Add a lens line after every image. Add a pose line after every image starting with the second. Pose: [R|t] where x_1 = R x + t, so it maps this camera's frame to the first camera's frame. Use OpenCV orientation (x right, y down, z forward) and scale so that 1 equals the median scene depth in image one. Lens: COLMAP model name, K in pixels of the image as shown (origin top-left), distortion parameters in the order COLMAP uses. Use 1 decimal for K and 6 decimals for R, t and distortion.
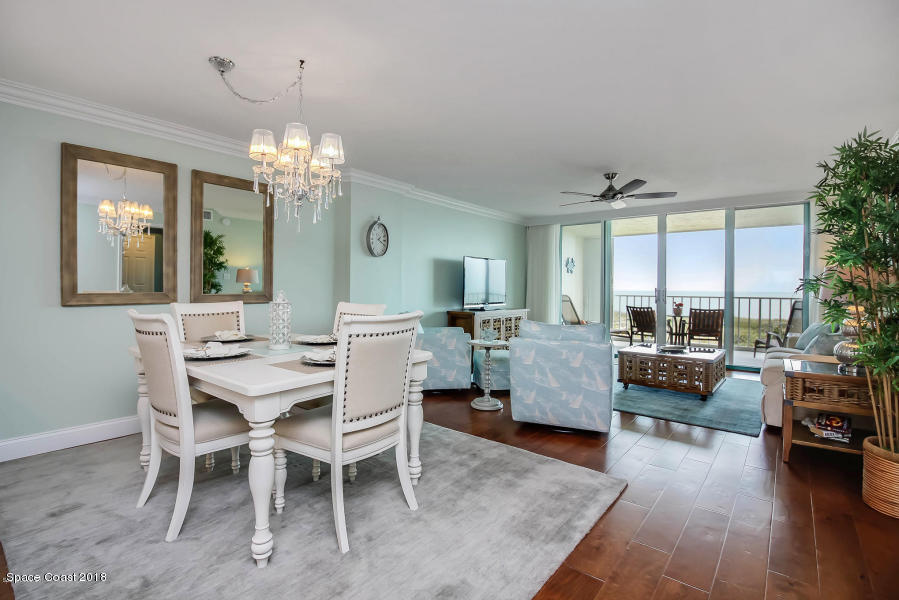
lens RADIAL K [[428.4, 0, 447.7], [0, 428.4, 294.8], [0, 0, 1]] dist [0.002064, 0.000466]
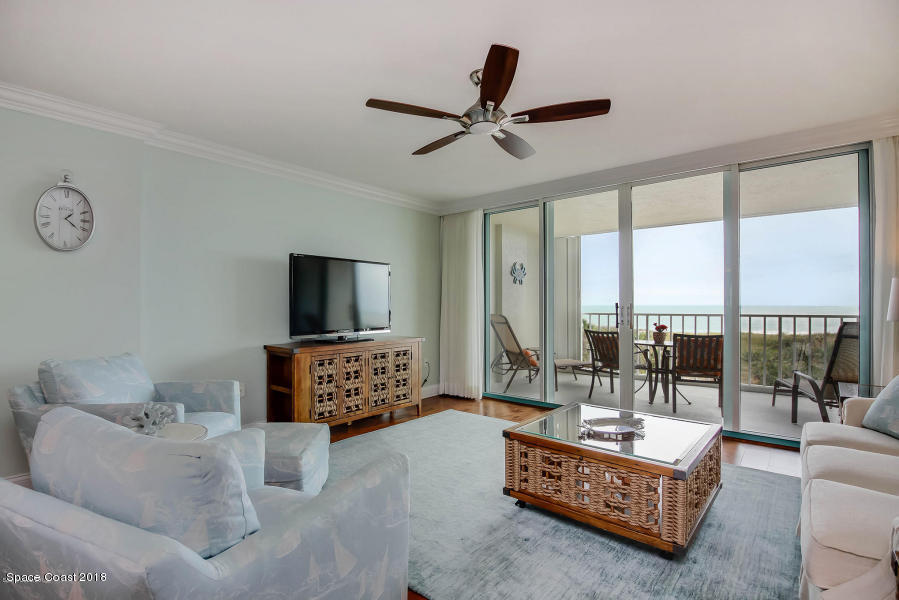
lens RADIAL K [[451.7, 0, 452.2], [0, 451.7, 307.4], [0, 0, 1]] dist [-0.001435, -0.000536]
pose [[0.999877, -0.013275, 0.008353, 0.224410], [0.013382, 0.999828, -0.012873, -0.003358], [-0.008181, 0.012983, 0.999882, 0.318509]]
